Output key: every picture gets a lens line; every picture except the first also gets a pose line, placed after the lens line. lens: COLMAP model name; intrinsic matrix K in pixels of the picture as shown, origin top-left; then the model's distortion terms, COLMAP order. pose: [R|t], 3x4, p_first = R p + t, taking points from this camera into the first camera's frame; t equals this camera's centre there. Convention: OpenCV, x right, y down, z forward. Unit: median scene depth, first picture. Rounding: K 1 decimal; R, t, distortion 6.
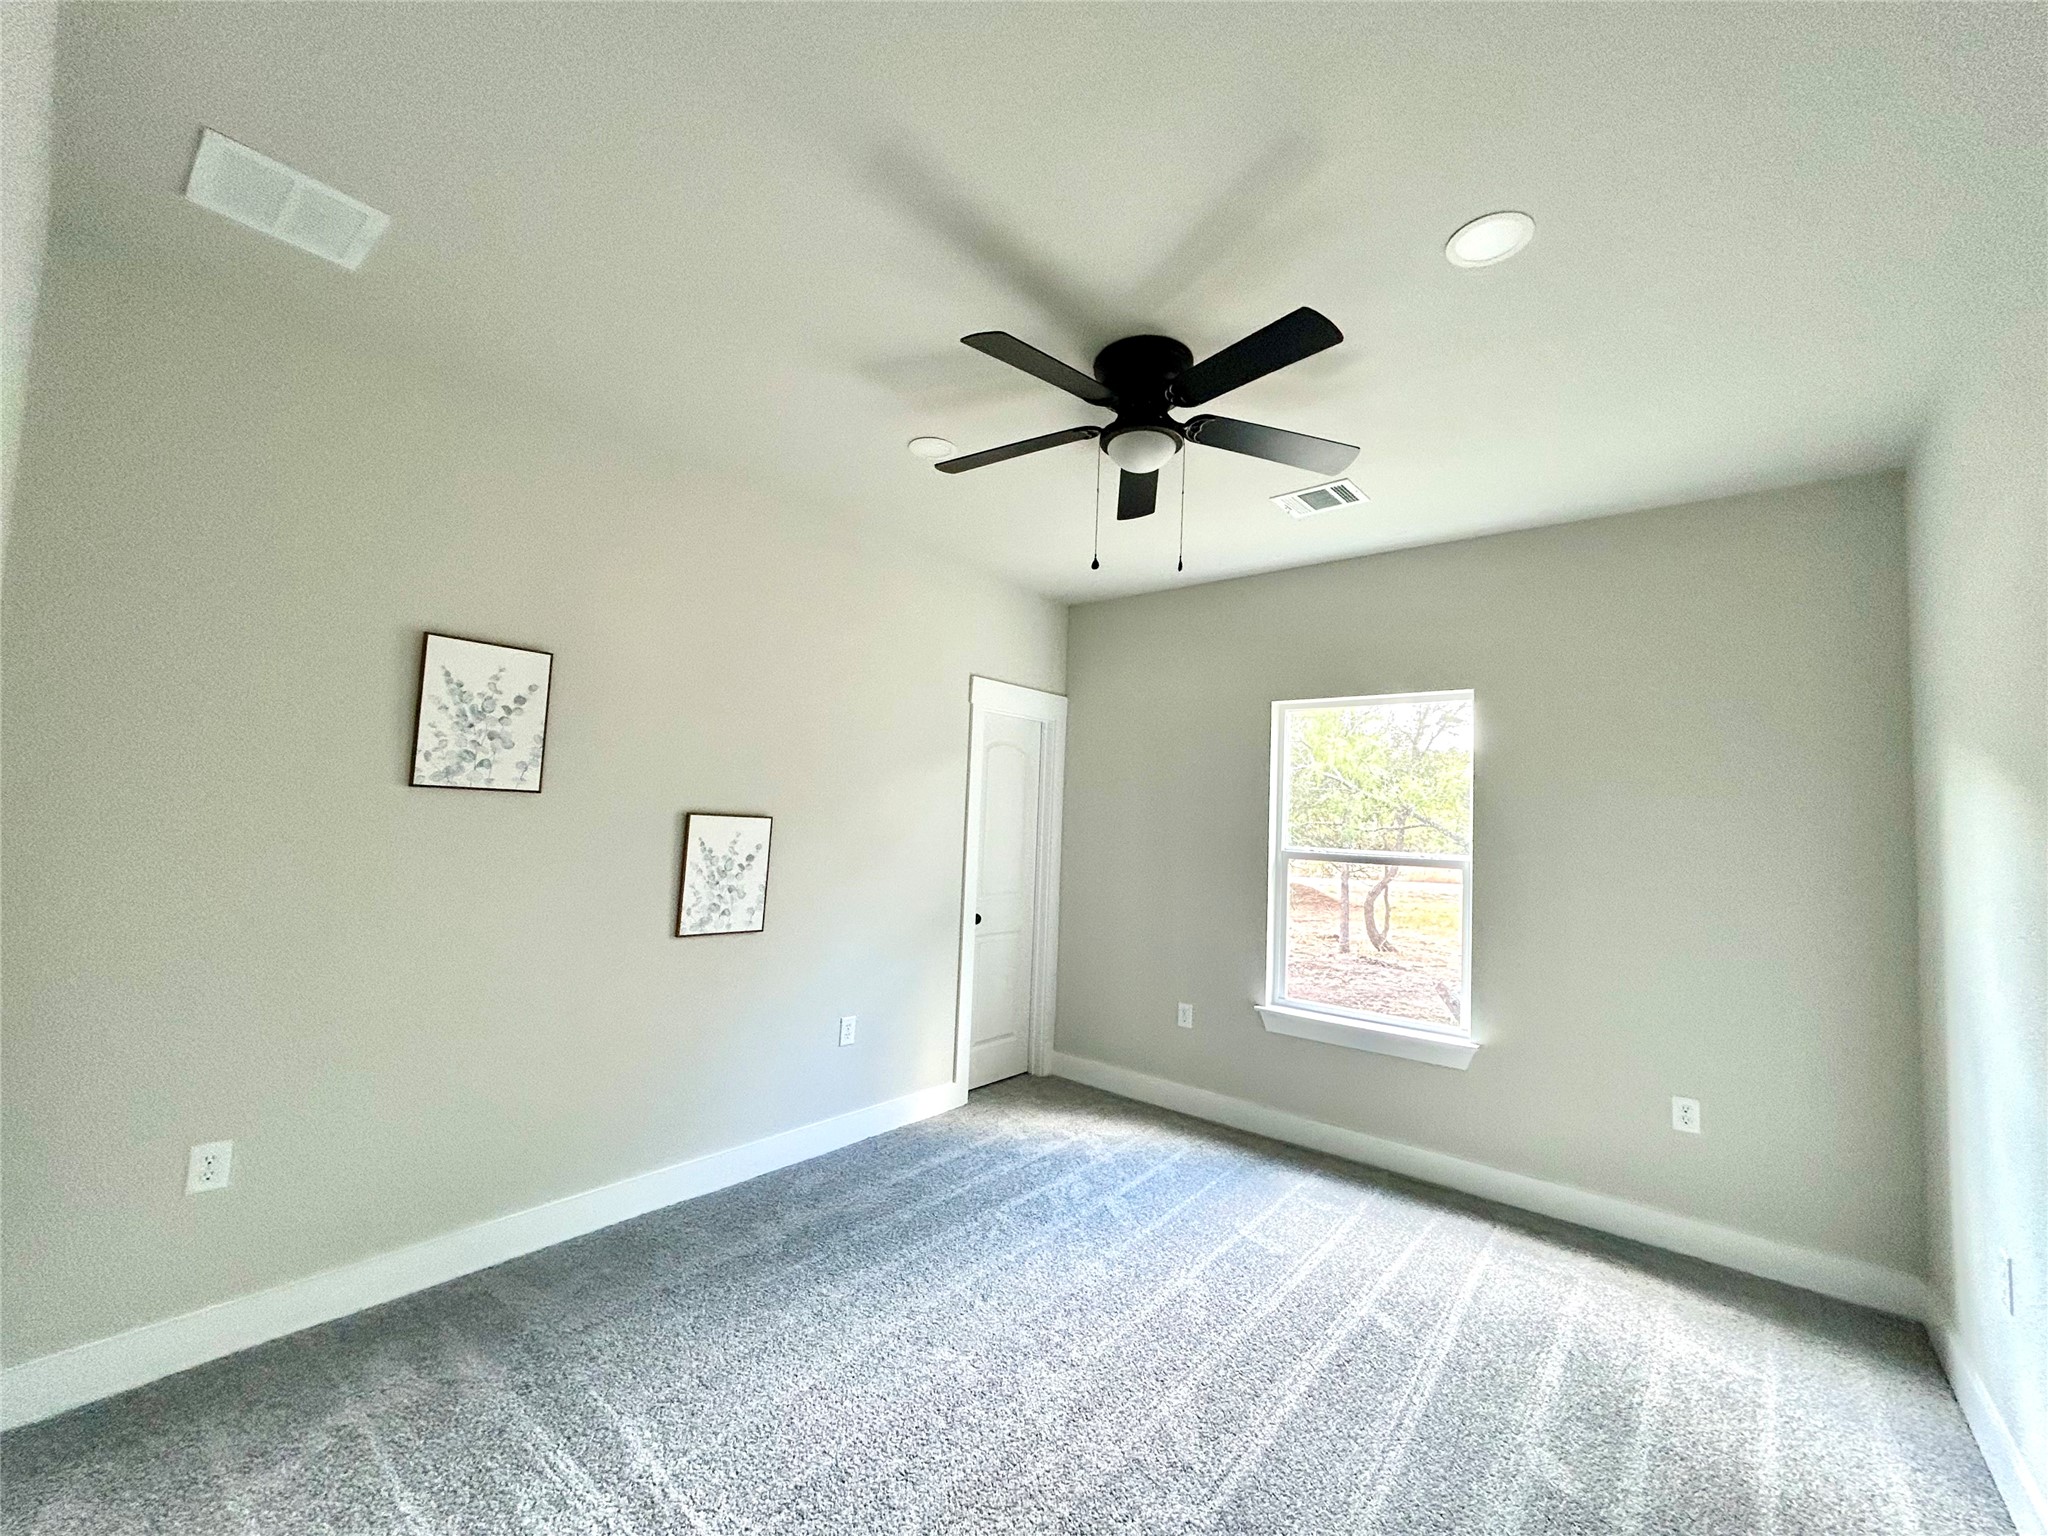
lens RADIAL K [[840.3, 0, 1026.6], [0, 840.3, 759.0], [0, 0, 1]] dist [-0.001233, 0.002944]
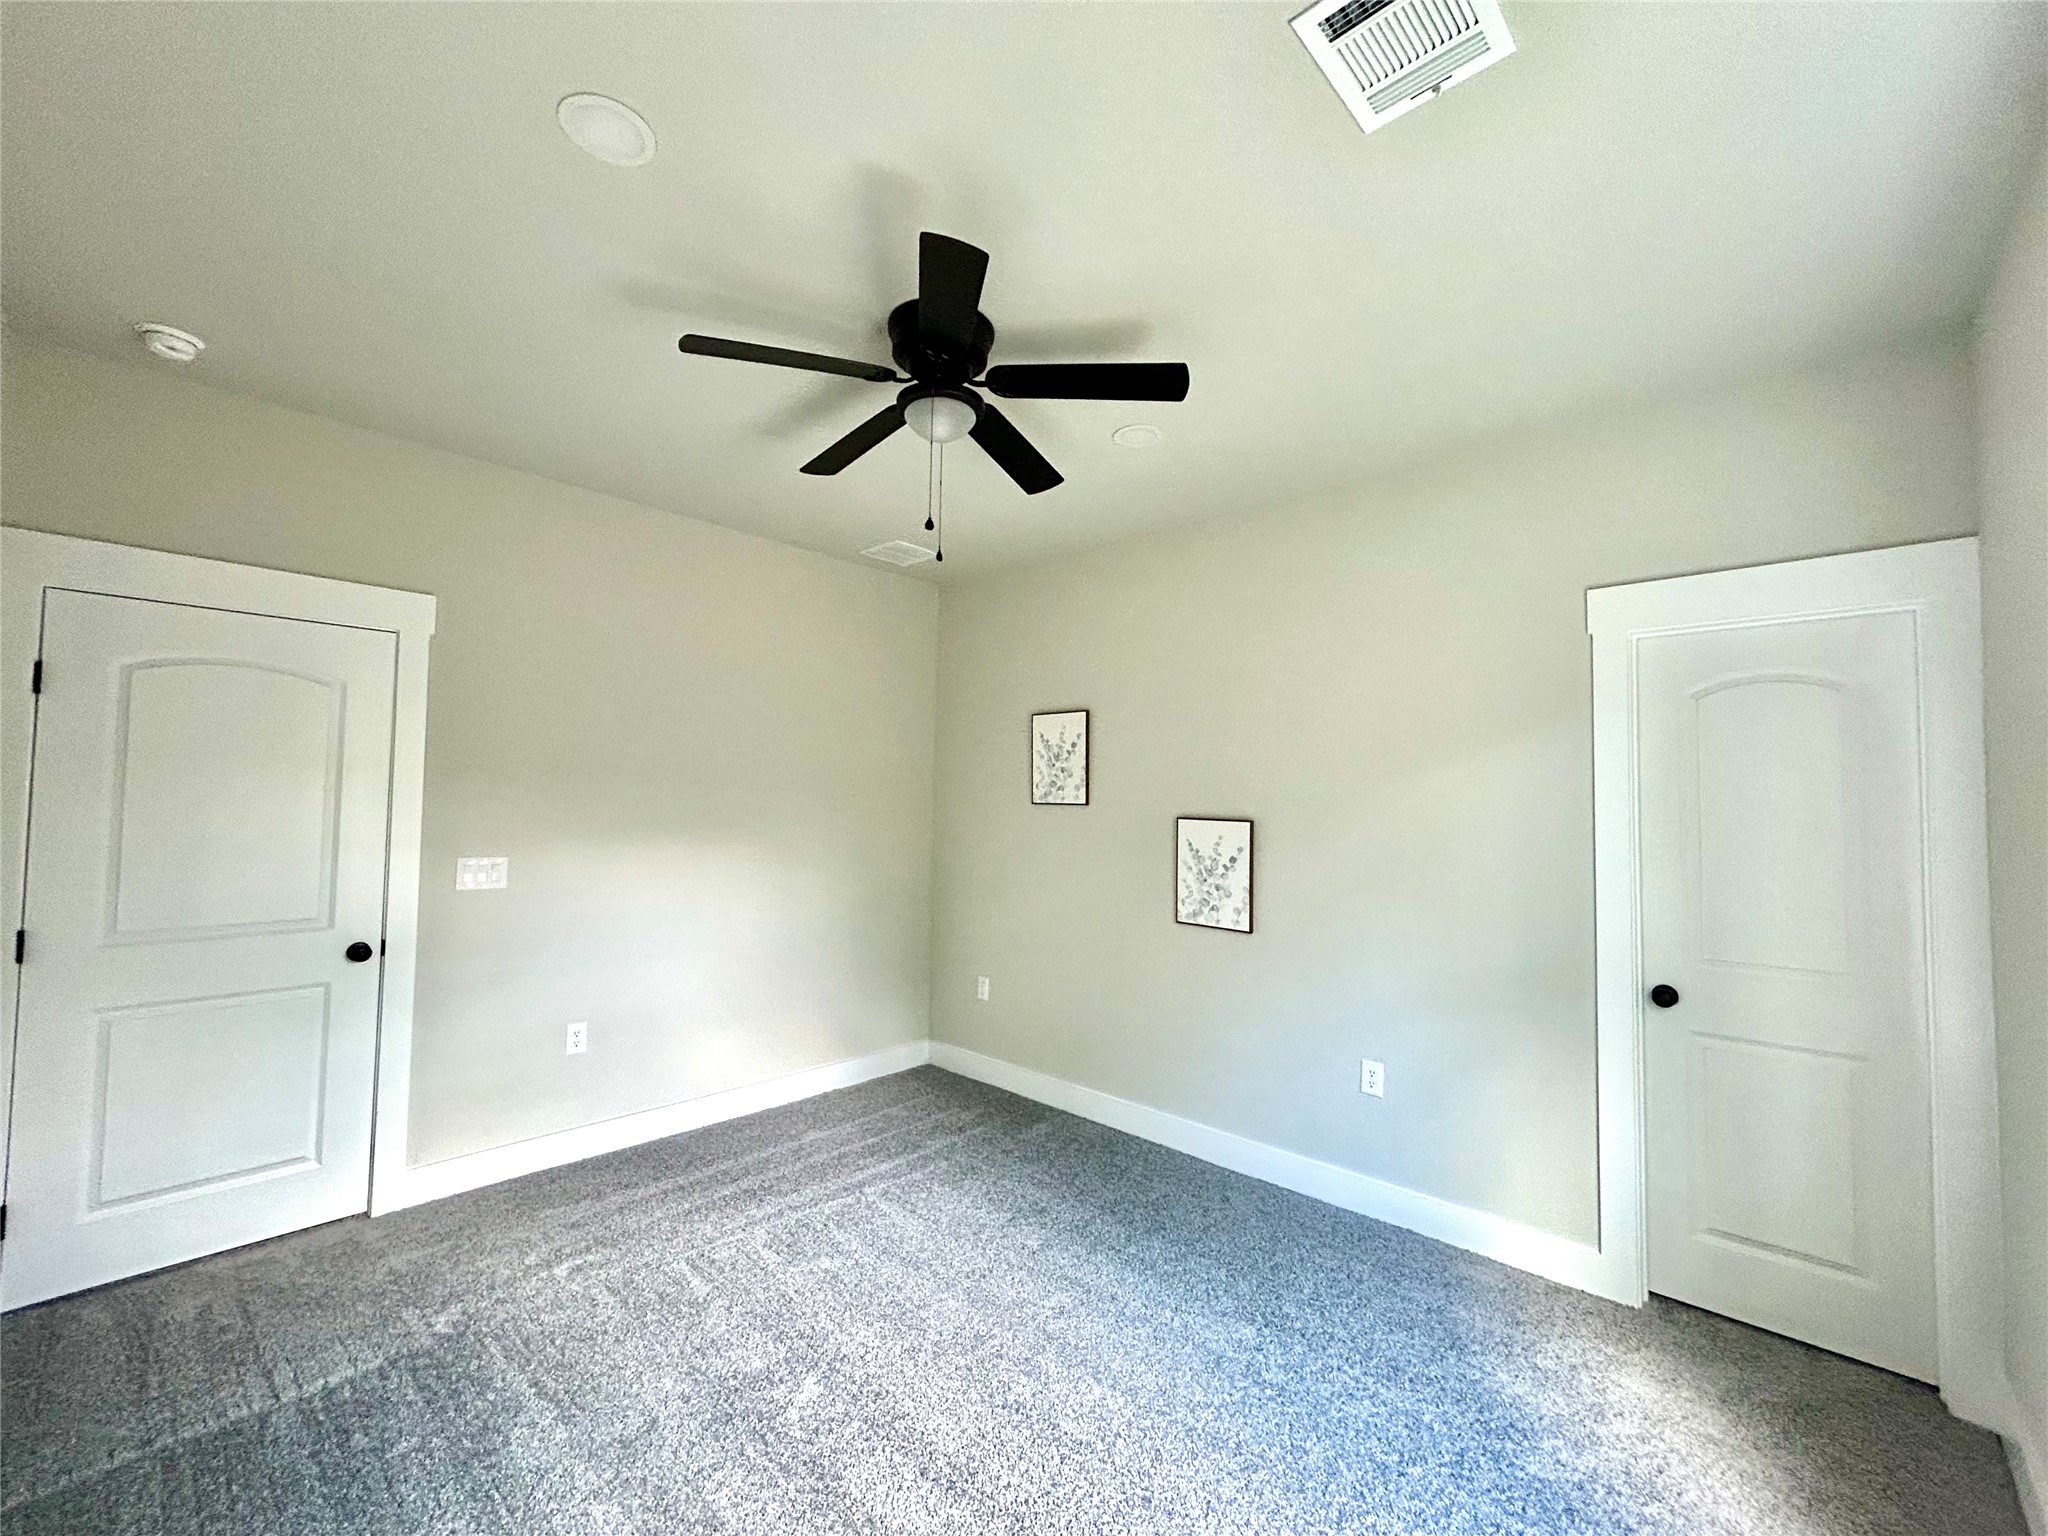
lens RADIAL K [[840.3, 0, 1026.6], [0, 840.3, 759.0], [0, 0, 1]] dist [-0.001233, 0.002944]
pose [[-0.067175, -0.085611, -0.994061, 0.764921], [0.062353, 0.994004, -0.089820, 0.072608], [0.995791, -0.068016, -0.061434, 0.839773]]
